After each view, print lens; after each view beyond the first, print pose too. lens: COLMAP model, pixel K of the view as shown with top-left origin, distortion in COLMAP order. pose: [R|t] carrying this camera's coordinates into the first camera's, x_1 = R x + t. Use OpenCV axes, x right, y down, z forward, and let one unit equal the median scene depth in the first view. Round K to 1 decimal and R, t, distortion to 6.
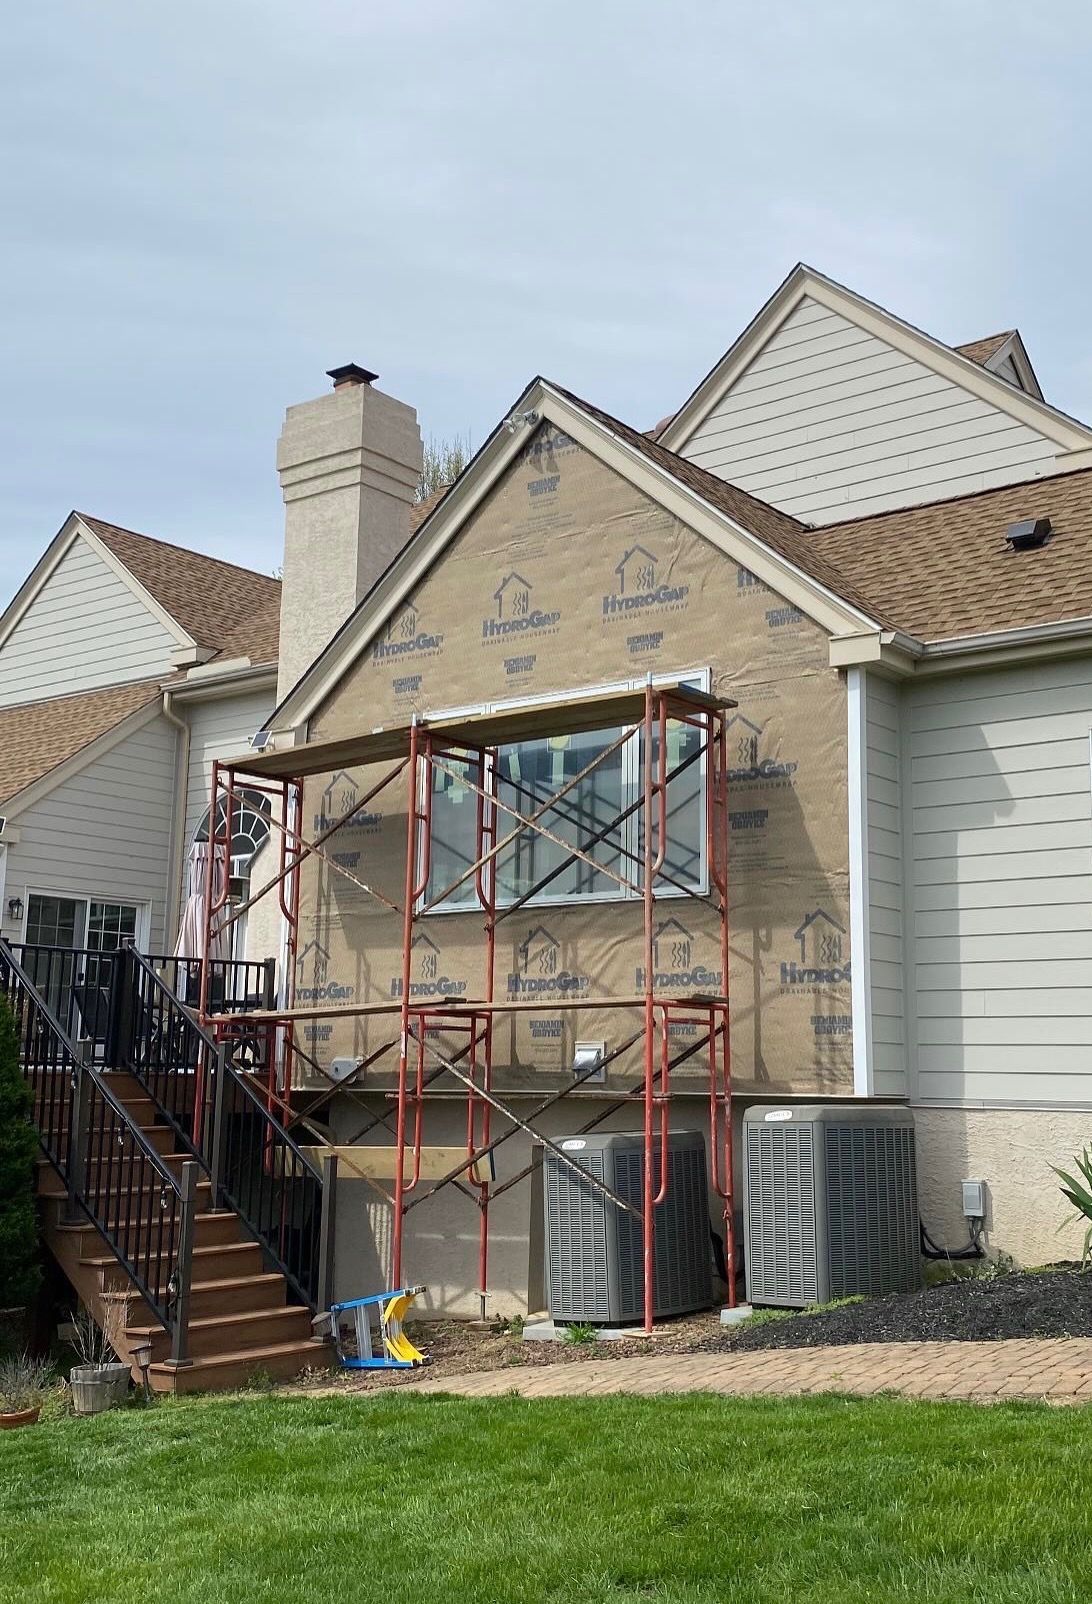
lens RADIAL K [[1654.1, 0, 549.6], [0, 1654.1, 799.9], [0, 0, 1]] dist [0.058293, 0.000000]
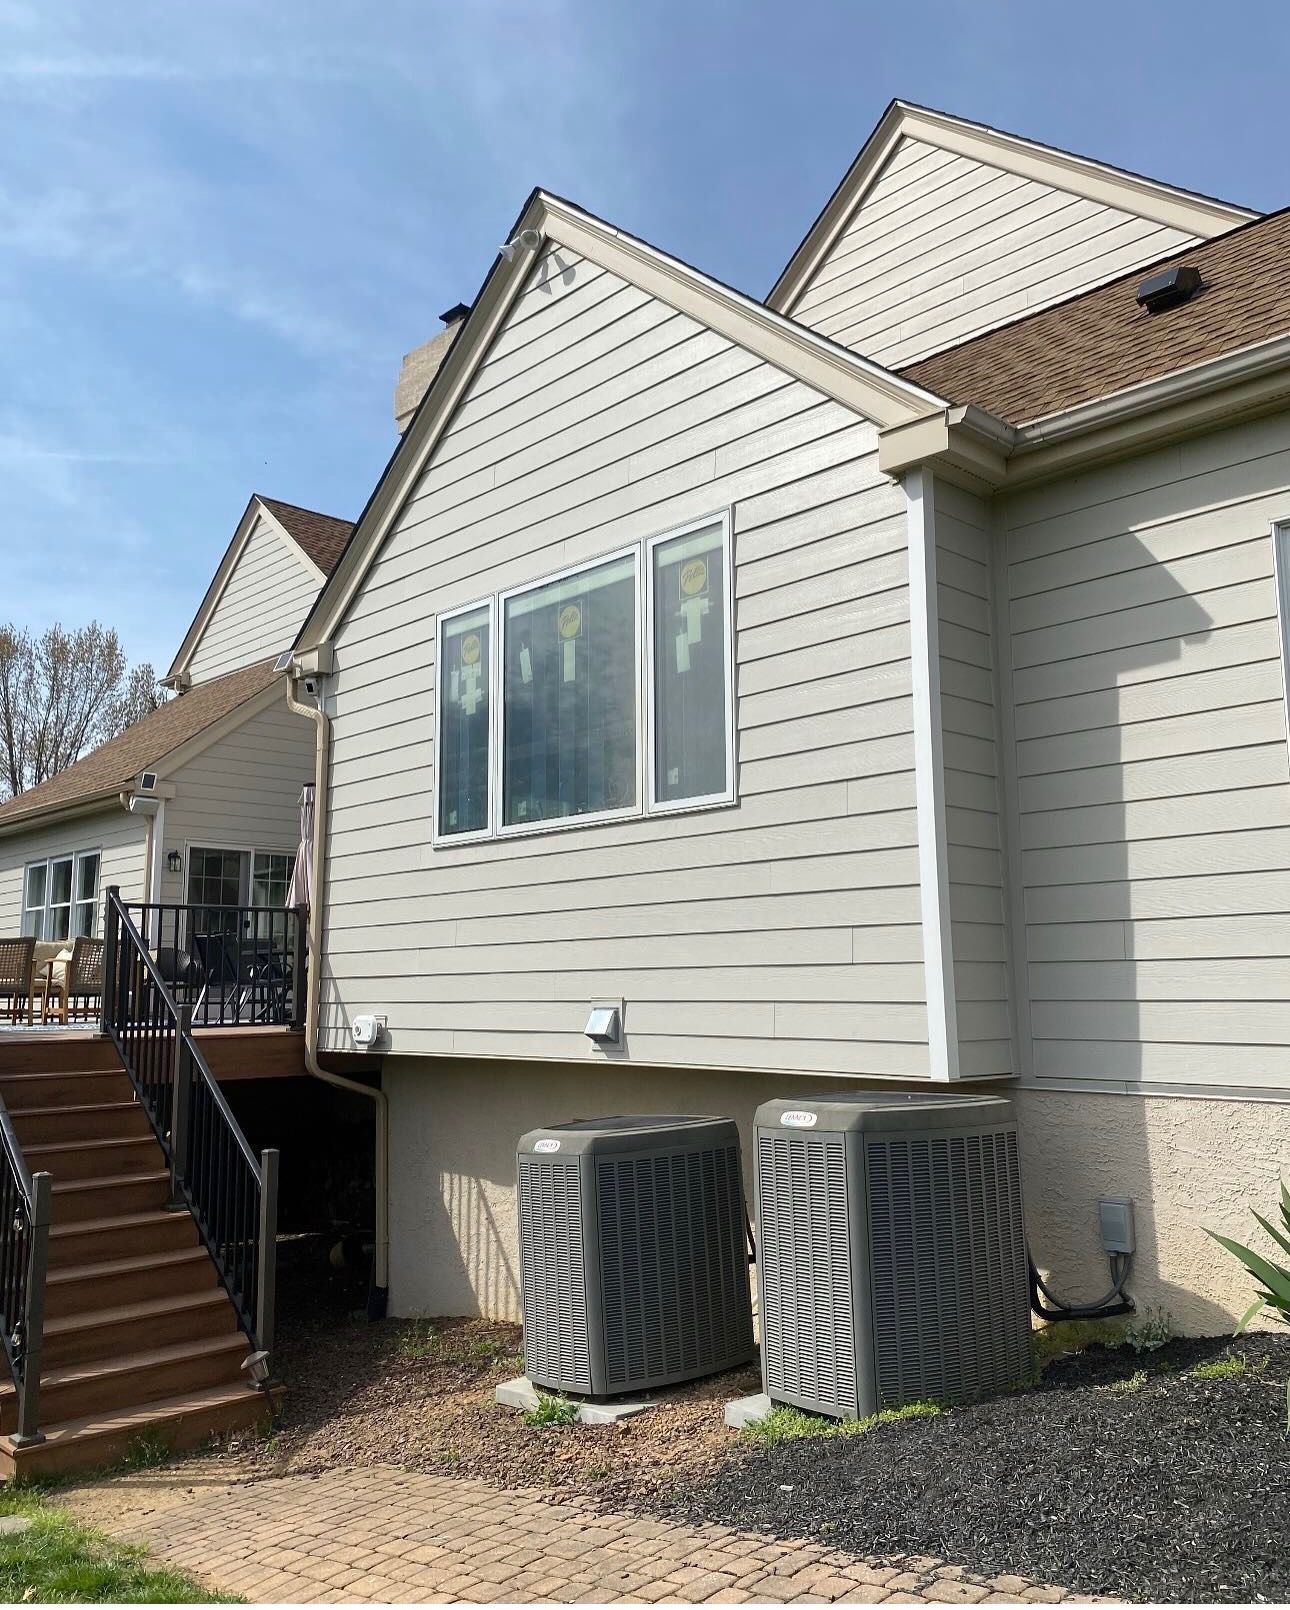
lens RADIAL K [[1223.3, 0, 638.2], [0, 1223.3, 802.2], [0, 0, 1]] dist [-0.000337, 0.005235]
pose [[0.986845, -0.043197, -0.155789, 0.142144], [0.046177, 0.998812, 0.015560, 0.048120], [0.154932, -0.022549, 0.987668, 0.462989]]
